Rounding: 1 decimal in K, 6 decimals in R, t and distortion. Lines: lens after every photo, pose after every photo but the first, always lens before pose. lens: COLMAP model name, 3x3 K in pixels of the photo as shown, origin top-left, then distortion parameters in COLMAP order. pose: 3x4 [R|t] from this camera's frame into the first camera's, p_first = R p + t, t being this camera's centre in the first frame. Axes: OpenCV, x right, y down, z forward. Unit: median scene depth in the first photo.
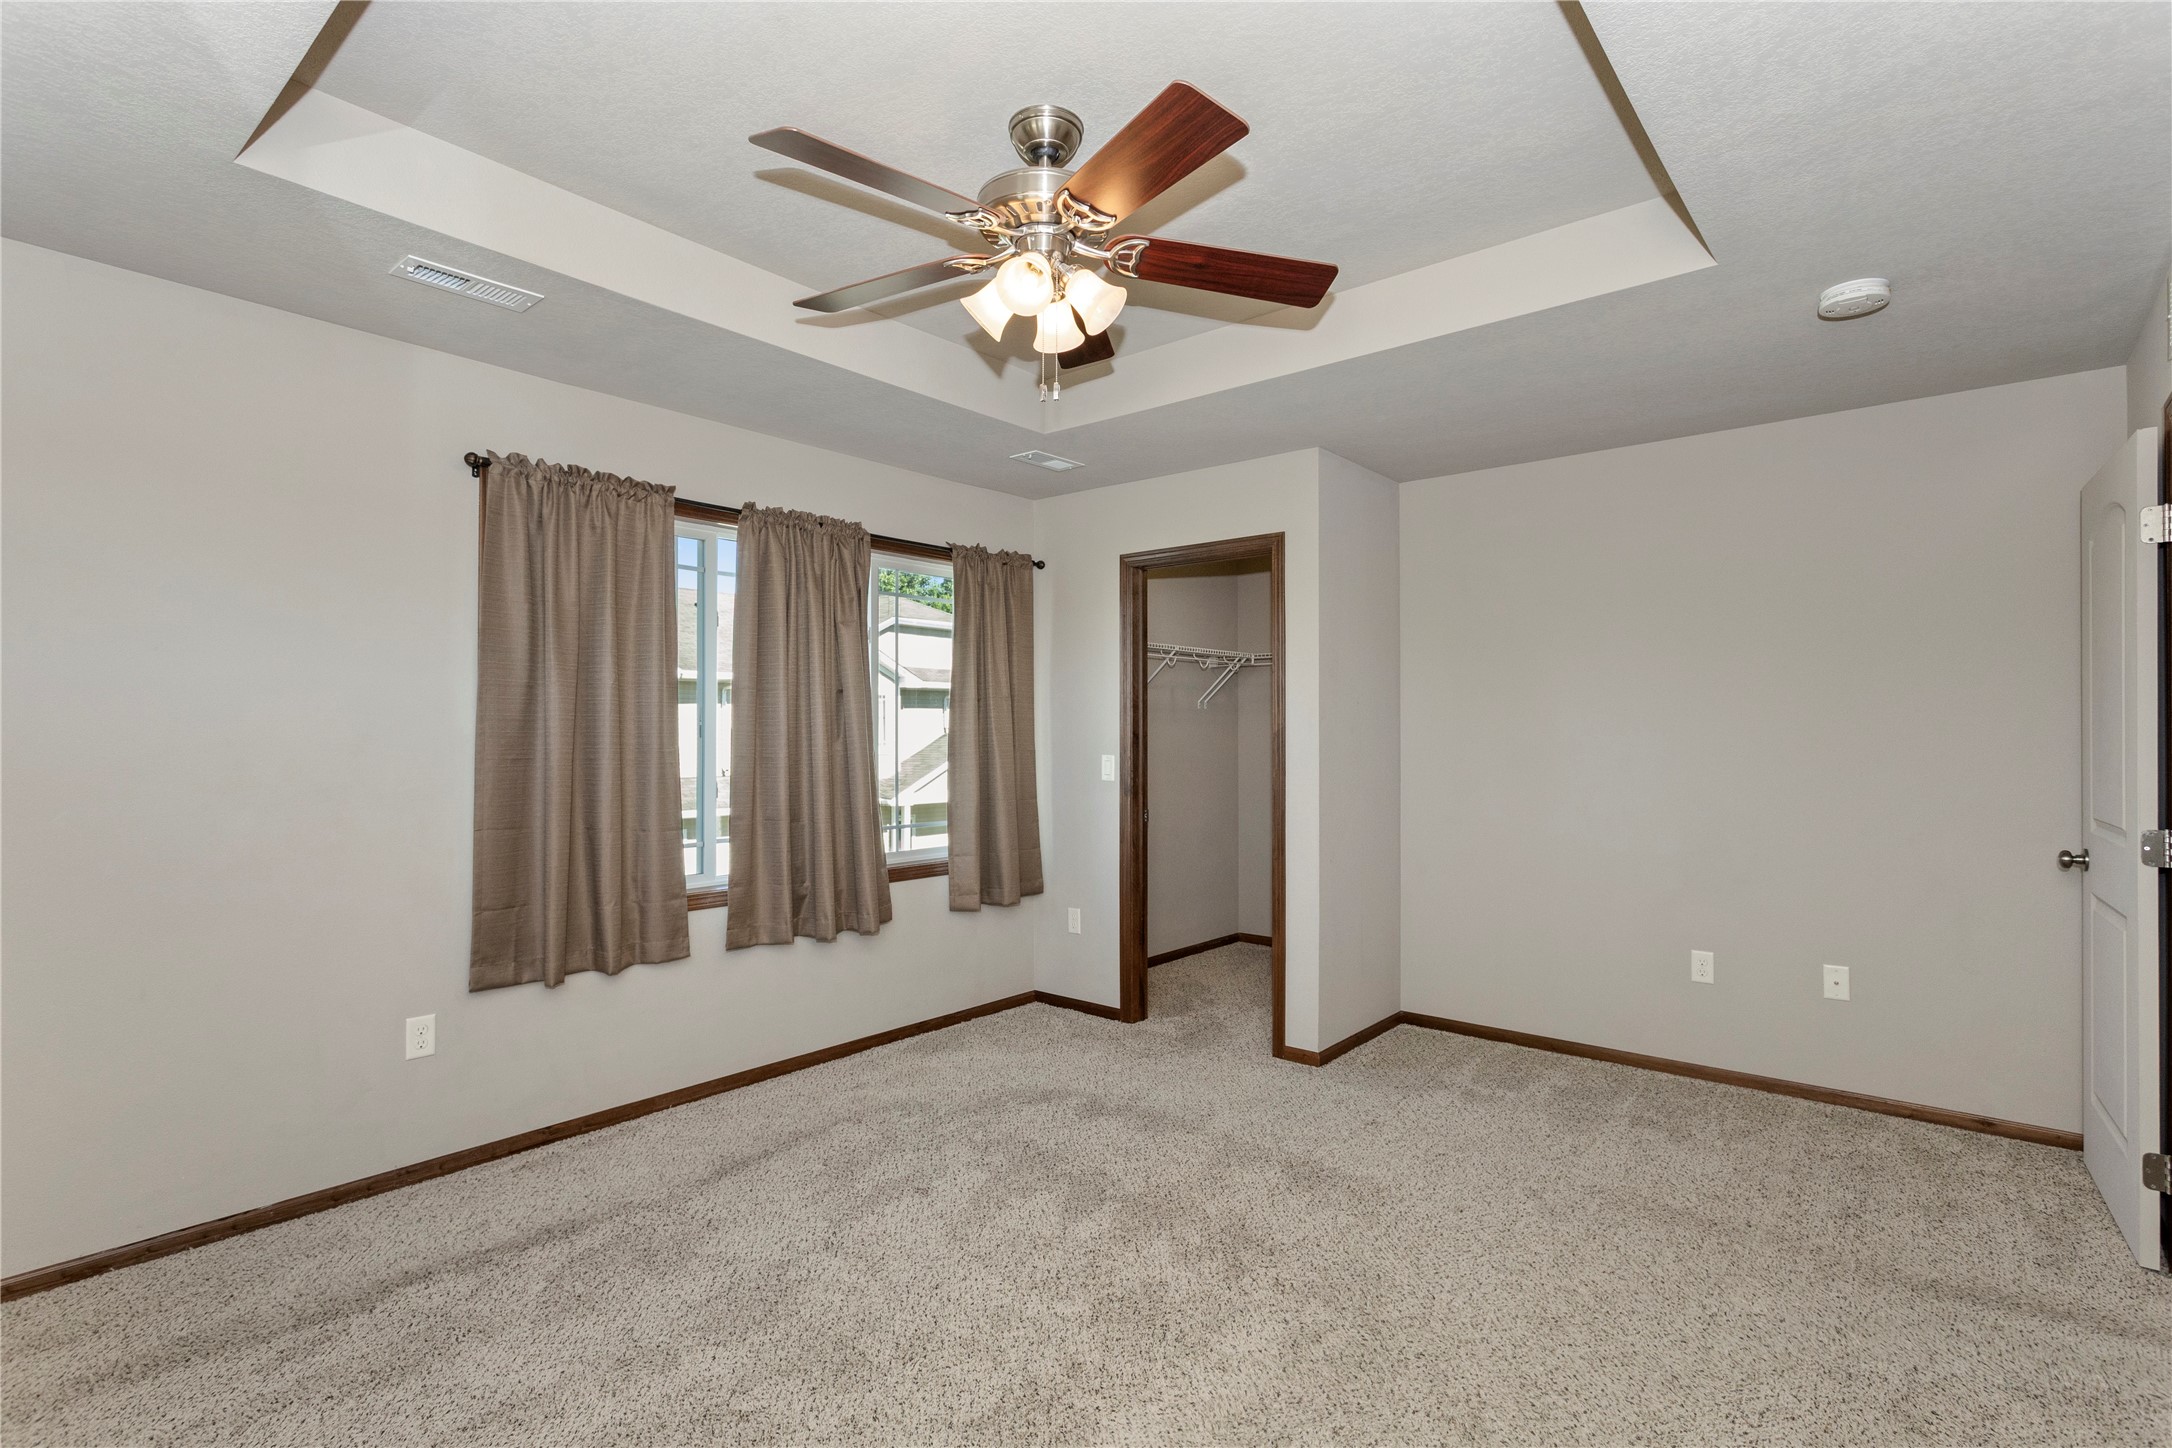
lens RADIAL K [[1033.0, 0, 1091.2], [0, 1033.0, 730.7], [0, 0, 1]] dist [-0.000090, -0.000006]
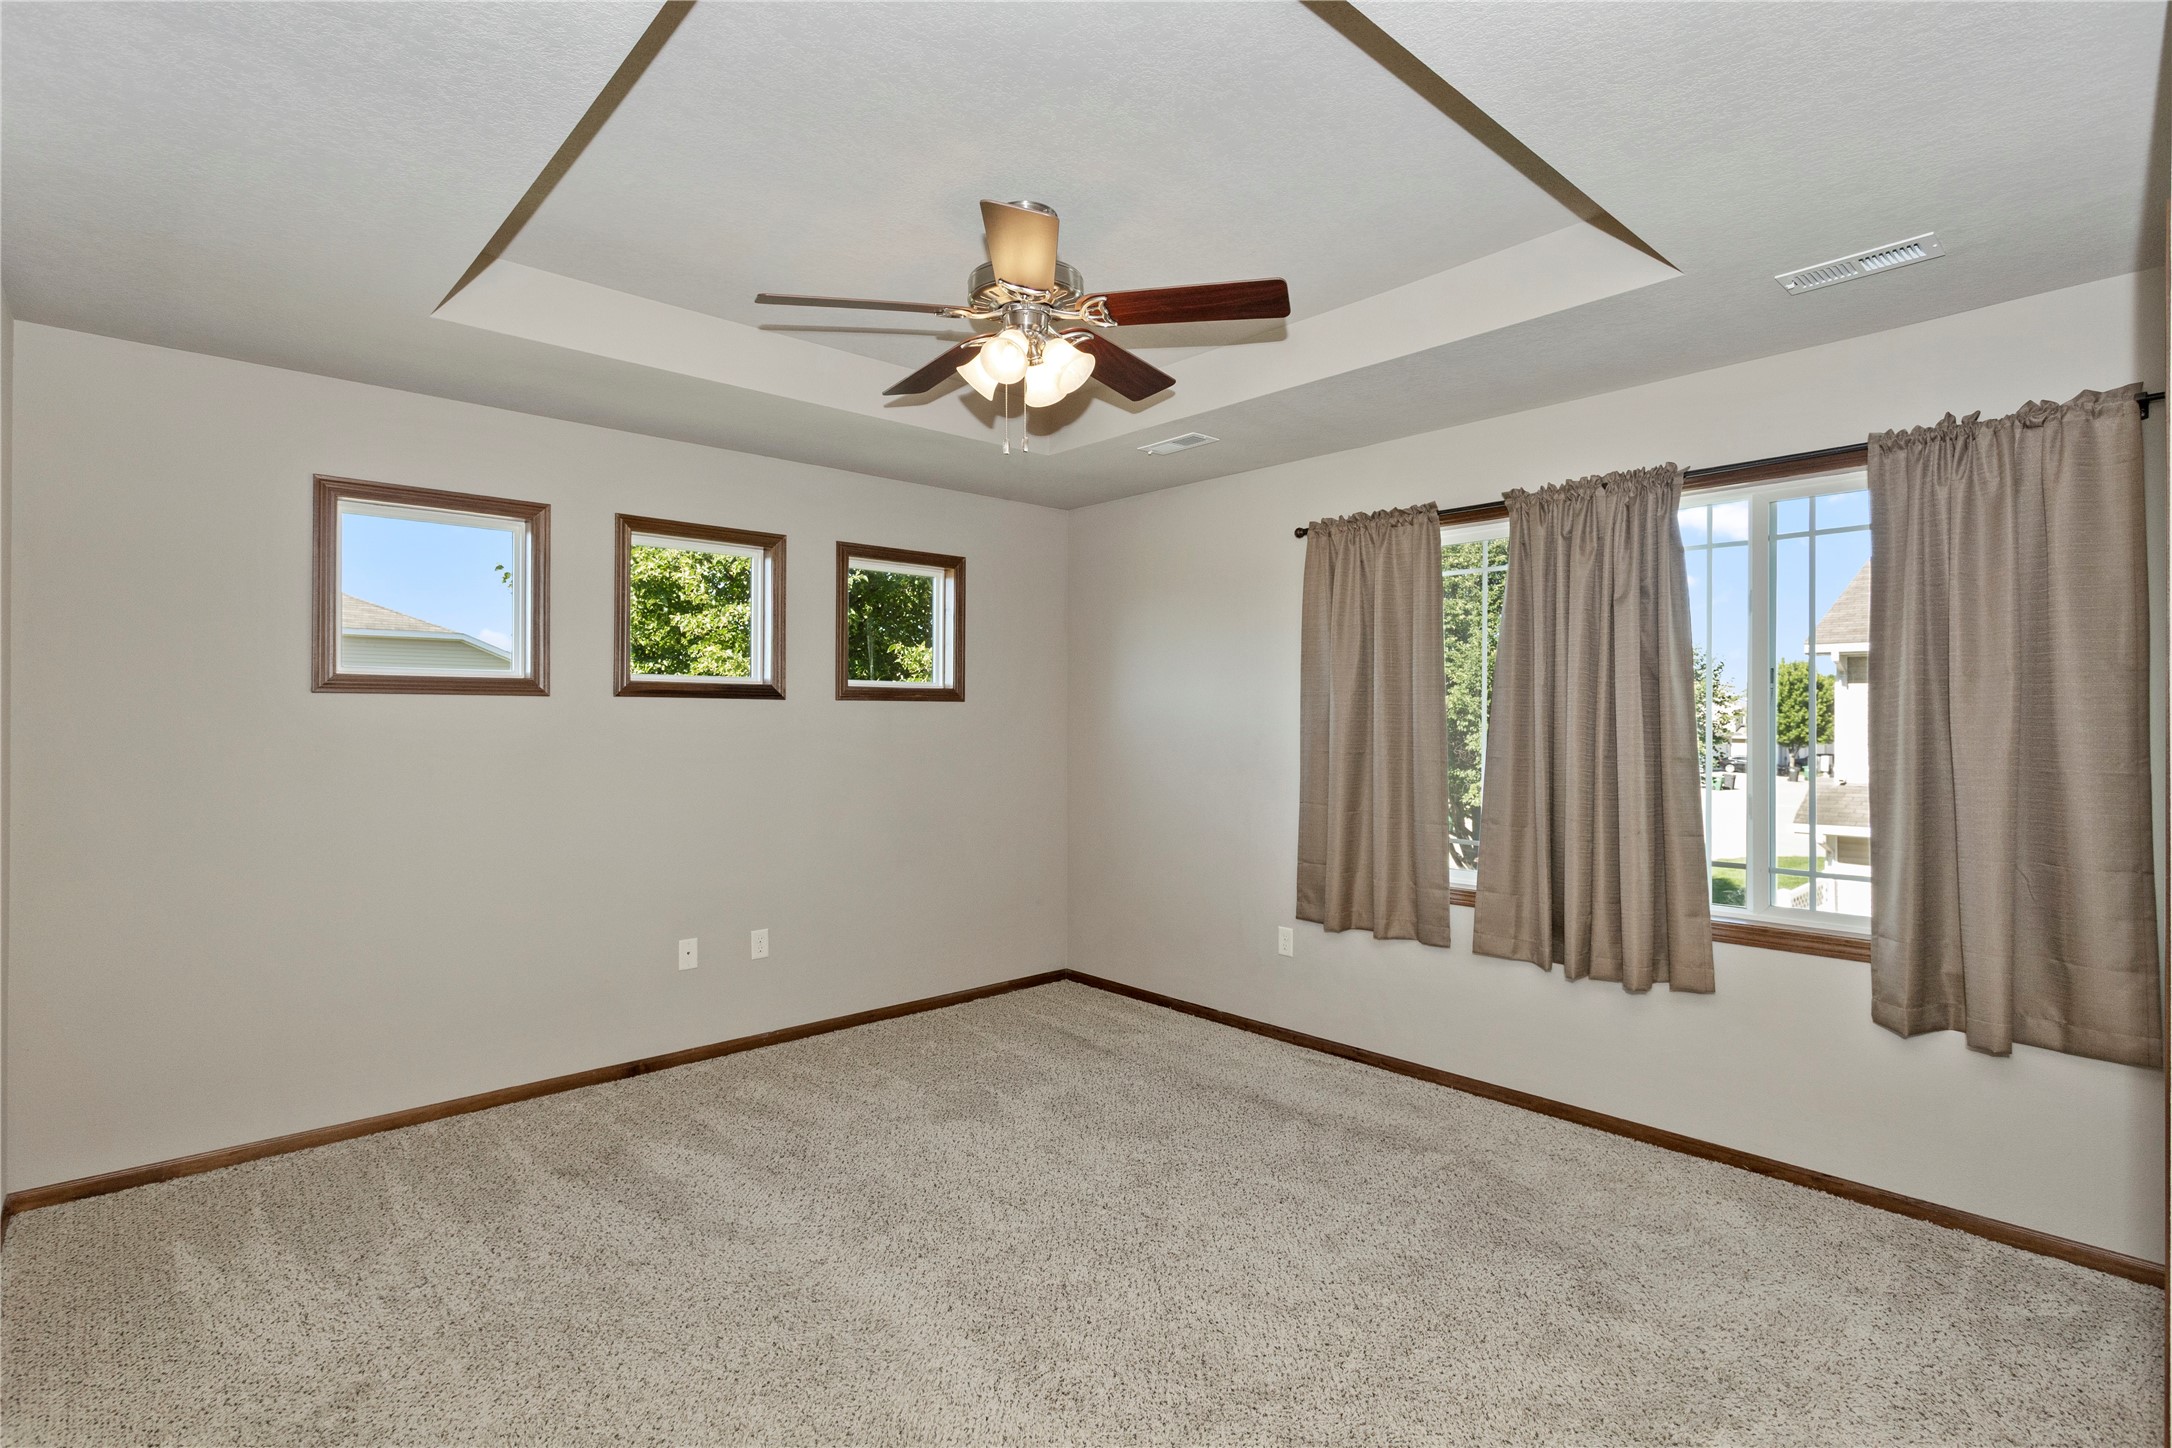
lens RADIAL K [[1029.8, 0, 1086.0], [0, 1029.8, 724.0], [0, 0, 1]] dist [-0.039766, -0.000105]
pose [[-0.139122, 0.001776, -0.990274, 0.687878], [-0.002253, 0.999995, 0.002110, -0.008359], [0.990273, 0.002525, -0.139117, 0.786476]]
